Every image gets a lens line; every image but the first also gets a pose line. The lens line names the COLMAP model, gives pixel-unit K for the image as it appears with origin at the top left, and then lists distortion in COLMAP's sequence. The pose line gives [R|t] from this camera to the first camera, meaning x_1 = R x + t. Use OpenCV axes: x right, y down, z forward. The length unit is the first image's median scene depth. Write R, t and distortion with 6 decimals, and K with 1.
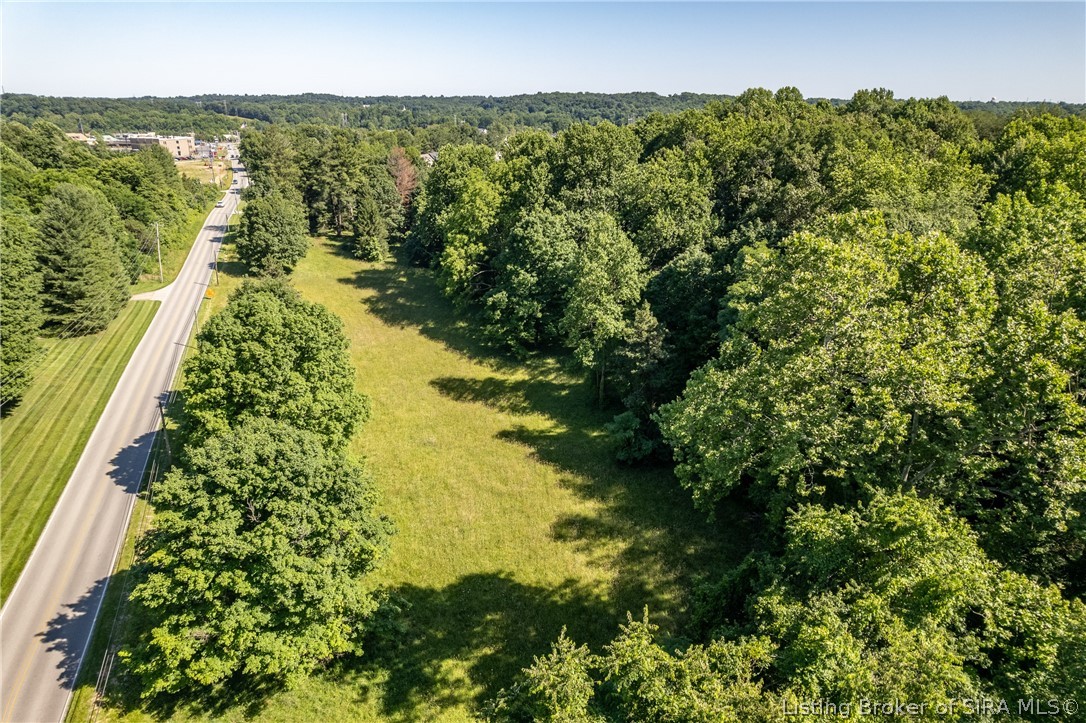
lens RADIAL K [[684.2, 0, 546.3], [0, 684.2, 361.1], [0, 0, 1]] dist [-0.036779, 0.022289]
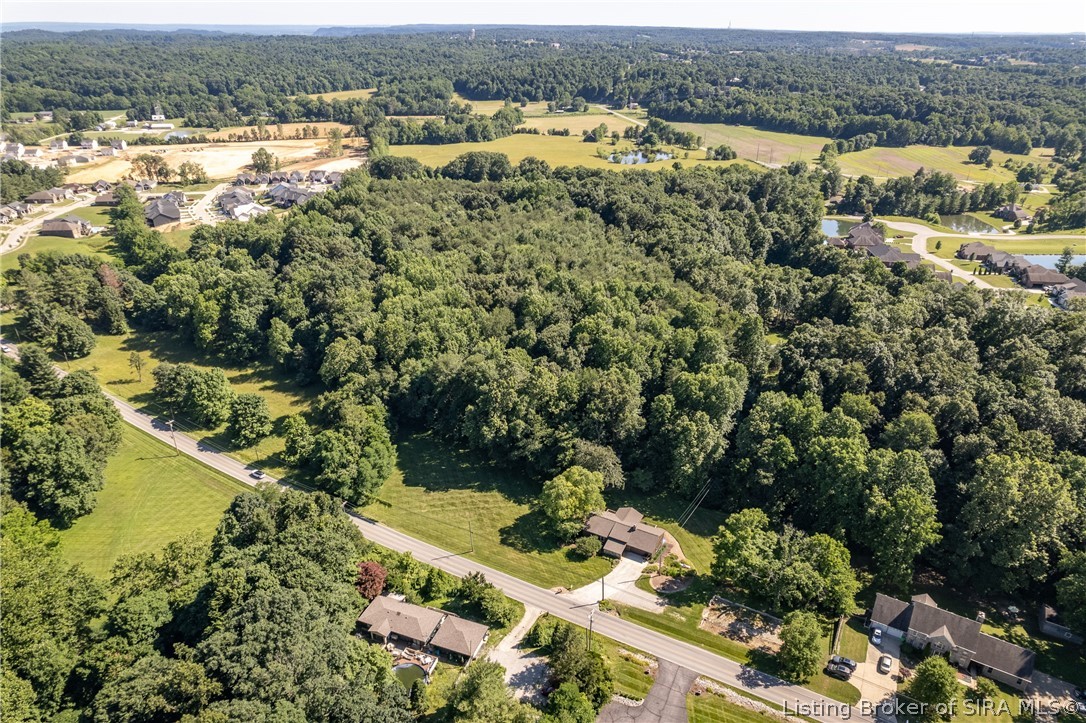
lens RADIAL K [[684.2, 0, 545.1], [0, 684.2, 361.9], [0, 0, 1]] dist [-0.036779, 0.022289]
pose [[0.800673, -0.260212, 0.539641, -0.569478], [0.202653, 0.965288, 0.164777, -0.230493], [-0.563786, -0.022573, 0.825613, -2.002750]]
